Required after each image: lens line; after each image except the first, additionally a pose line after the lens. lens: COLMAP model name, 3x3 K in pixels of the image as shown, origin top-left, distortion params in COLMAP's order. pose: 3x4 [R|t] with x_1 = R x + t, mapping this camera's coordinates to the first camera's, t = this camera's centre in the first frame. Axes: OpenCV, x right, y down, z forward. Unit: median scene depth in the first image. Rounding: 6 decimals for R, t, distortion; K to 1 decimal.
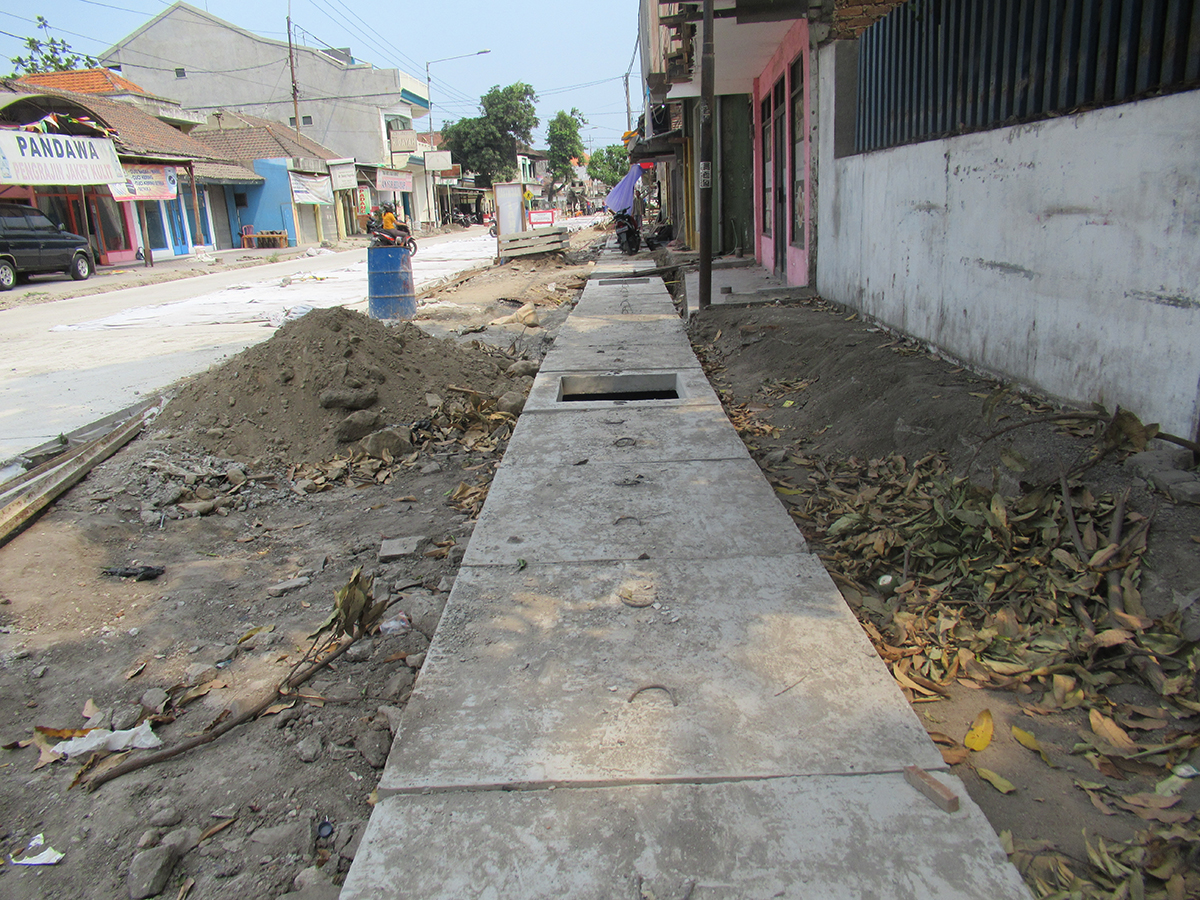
lens RADIAL K [[880.3, 0, 600.0], [0, 880.3, 450.0], [0, 0, 1]] dist [-0.002402, -0.009455]
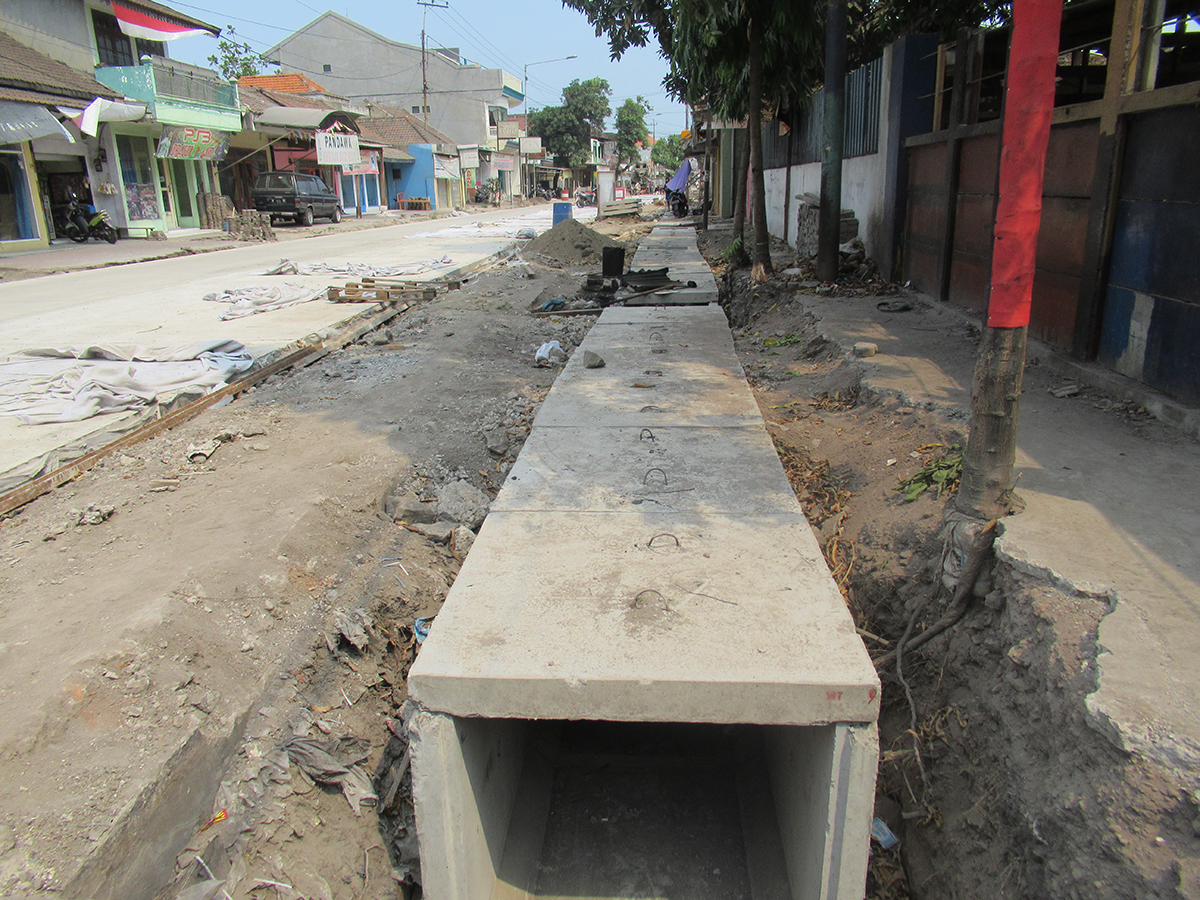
lens RADIAL K [[869.8, 0, 600.0], [0, 869.8, 450.0], [0, 0, 1]] dist [-0.008054, -0.004739]
pose [[0.997466, 0.045341, -0.054818, -0.001451], [-0.043902, 0.998666, 0.027181, 0.058334], [0.055977, -0.024705, 0.998126, -0.212604]]
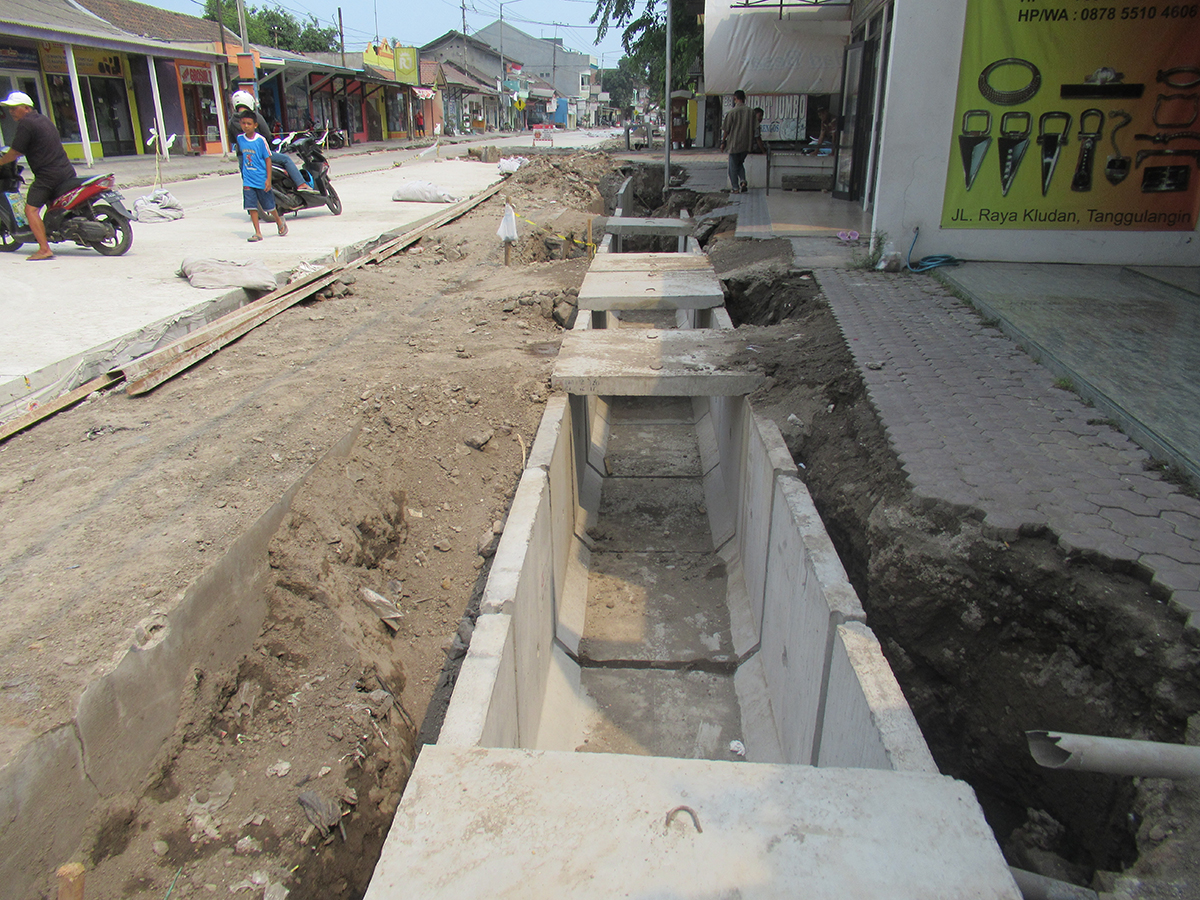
lens RADIAL K [[869.8, 0, 600.0], [0, 869.8, 450.0], [0, 0, 1]] dist [-0.008054, -0.004739]
pose [[0.993906, 0.087500, -0.067049, 0.040038], [-0.080824, 0.992042, 0.096541, 0.363823], [0.074963, -0.090533, 0.993068, -1.318038]]
